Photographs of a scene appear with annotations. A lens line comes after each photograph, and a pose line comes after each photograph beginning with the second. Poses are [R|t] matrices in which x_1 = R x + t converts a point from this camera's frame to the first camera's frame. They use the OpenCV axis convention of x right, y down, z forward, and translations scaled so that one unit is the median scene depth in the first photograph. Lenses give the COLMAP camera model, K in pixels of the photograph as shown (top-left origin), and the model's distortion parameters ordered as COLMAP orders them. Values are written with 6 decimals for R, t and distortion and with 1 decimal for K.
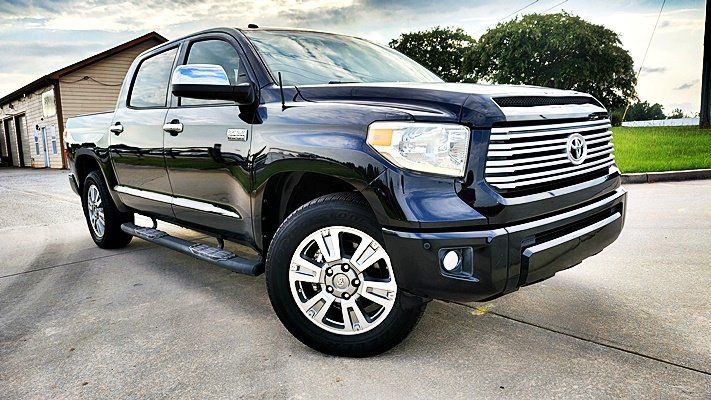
lens RADIAL K [[516.3, 0, 379.1], [0, 516.3, 203.9], [0, 0, 1]] dist [0.010046, -0.008499]
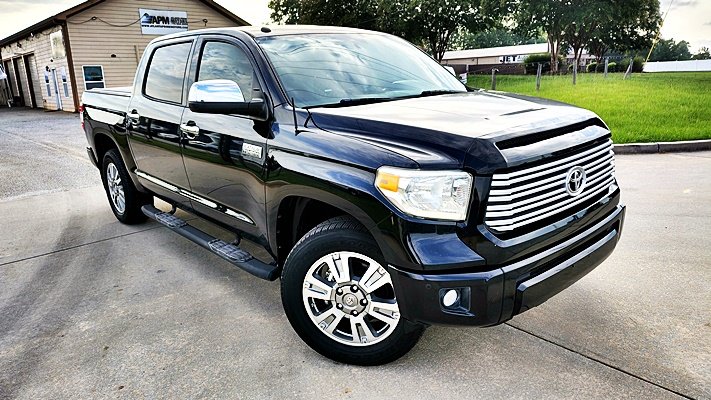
lens RADIAL K [[516.3, 0, 386.0], [0, 516.3, 207.6], [0, 0, 1]] dist [0.010046, -0.008499]
pose [[0.999791, 0.017645, -0.010312, 0.008840], [-0.016186, 0.991693, 0.127608, -0.169036], [0.012478, -0.127415, 0.991771, -0.047772]]
